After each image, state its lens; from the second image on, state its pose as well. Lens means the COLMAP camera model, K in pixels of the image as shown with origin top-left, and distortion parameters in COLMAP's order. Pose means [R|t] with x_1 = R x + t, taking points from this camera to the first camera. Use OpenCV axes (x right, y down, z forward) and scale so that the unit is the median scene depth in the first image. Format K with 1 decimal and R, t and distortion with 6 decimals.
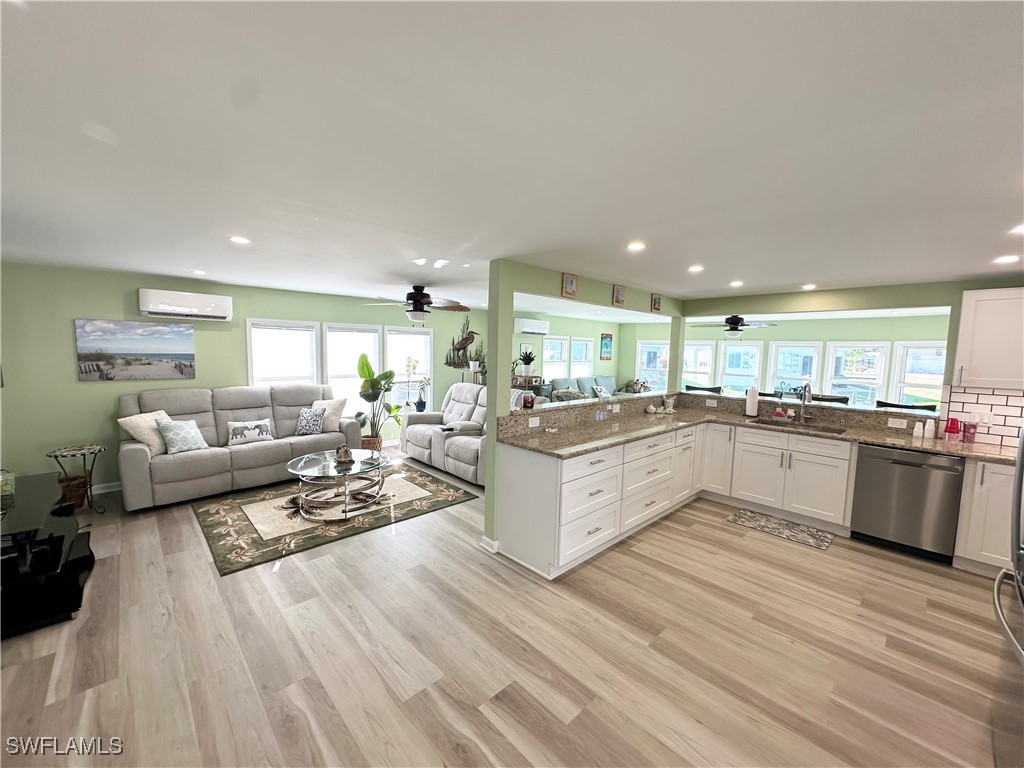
lens RADIAL K [[408.0, 0, 512.0], [0, 408.0, 384.0], [0, 0, 1]] dist [-0.002466, 0.000124]
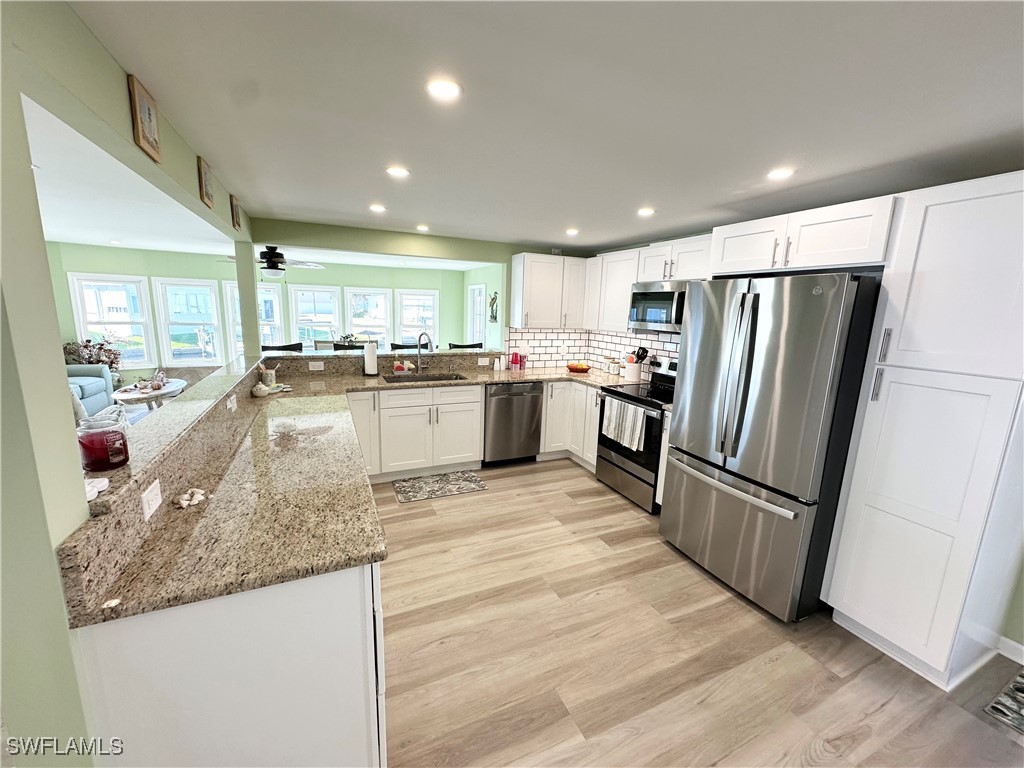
lens RADIAL K [[408.0, 0, 512.0], [0, 408.0, 384.0], [0, 0, 1]] dist [-0.002466, 0.000124]
pose [[0.327684, -0.186958, 0.926105, -0.125281], [0.057306, 0.982354, 0.178036, -0.041684], [-0.943048, -0.005268, 0.332615, 0.474023]]
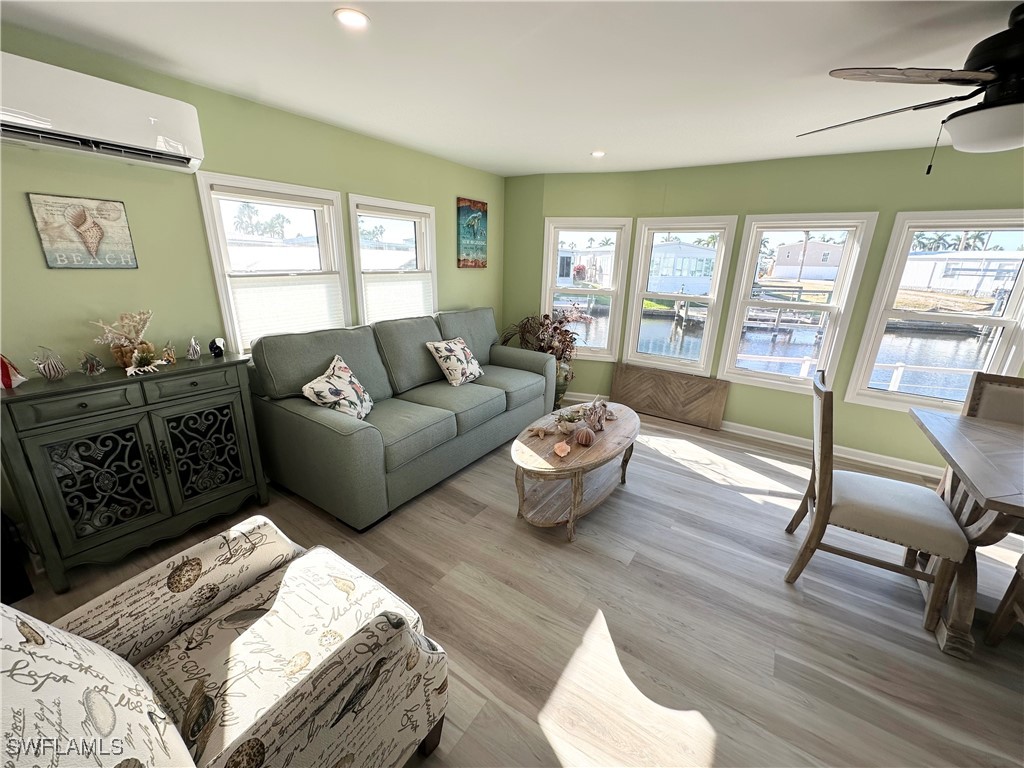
lens RADIAL K [[408.0, 0, 512.0], [0, 408.0, 384.0], [0, 0, 1]] dist [-0.002466, 0.000124]
pose [[0.977964, -0.060781, 0.199731, 0.417237], [0.015494, 0.975174, 0.220897, -0.080352], [-0.208199, -0.212935, 0.954627, 1.328996]]
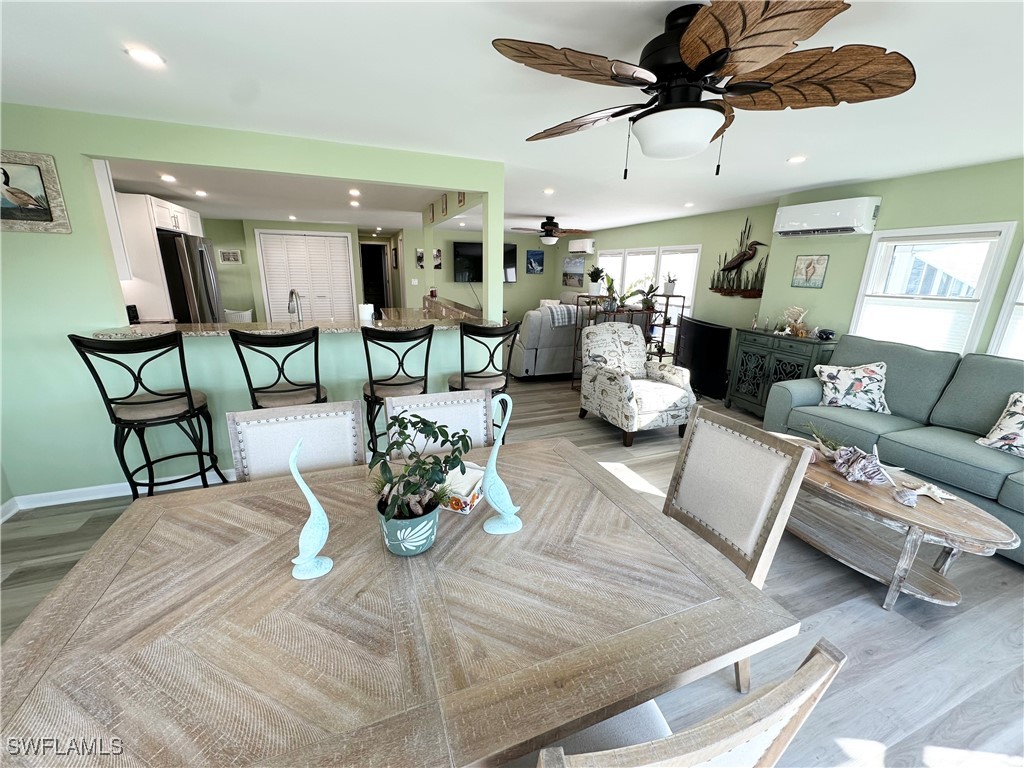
lens RADIAL K [[408.0, 0, 512.0], [0, 408.0, 384.0], [0, 0, 1]] dist [-0.002466, 0.000124]
pose [[-0.391680, 0.217018, -0.894142, 1.251196], [-0.110342, 0.953694, 0.279807, -0.087539], [0.913461, 0.208257, -0.349596, 1.633408]]
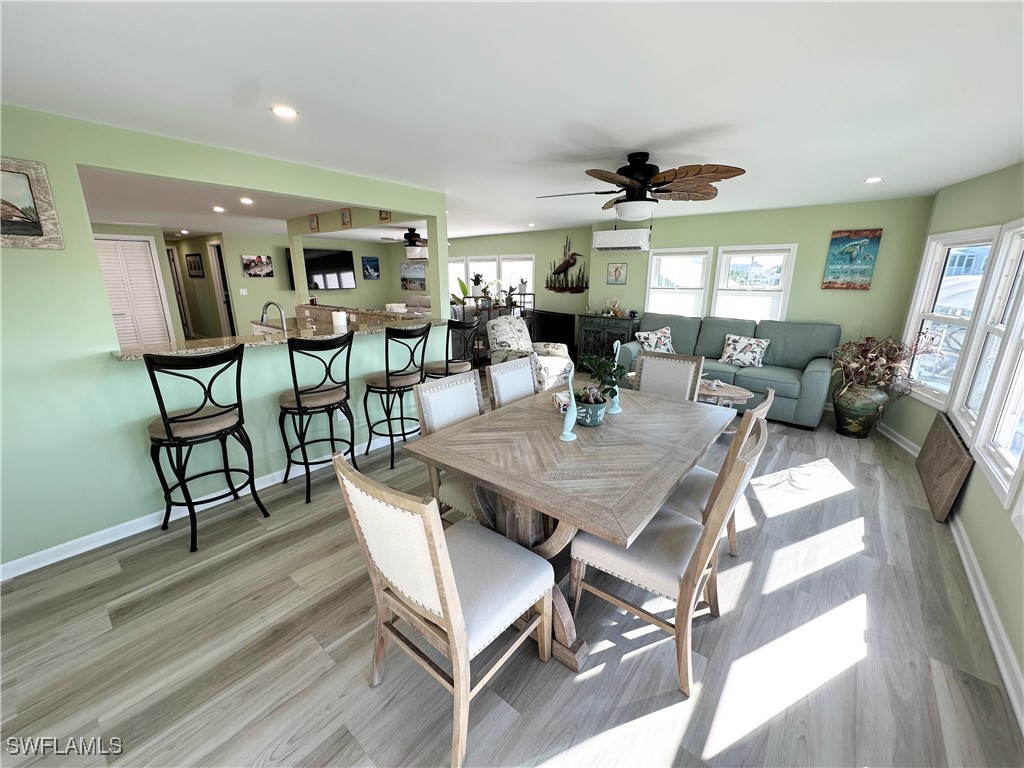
lens RADIAL K [[408.0, 0, 512.0], [0, 408.0, 384.0], [0, 0, 1]] dist [-0.002466, 0.000124]
pose [[0.115216, 0.232583, -0.965728, 1.531558], [-0.085689, 0.970905, 0.223607, -0.060009], [0.989638, 0.056990, 0.131794, 1.336970]]
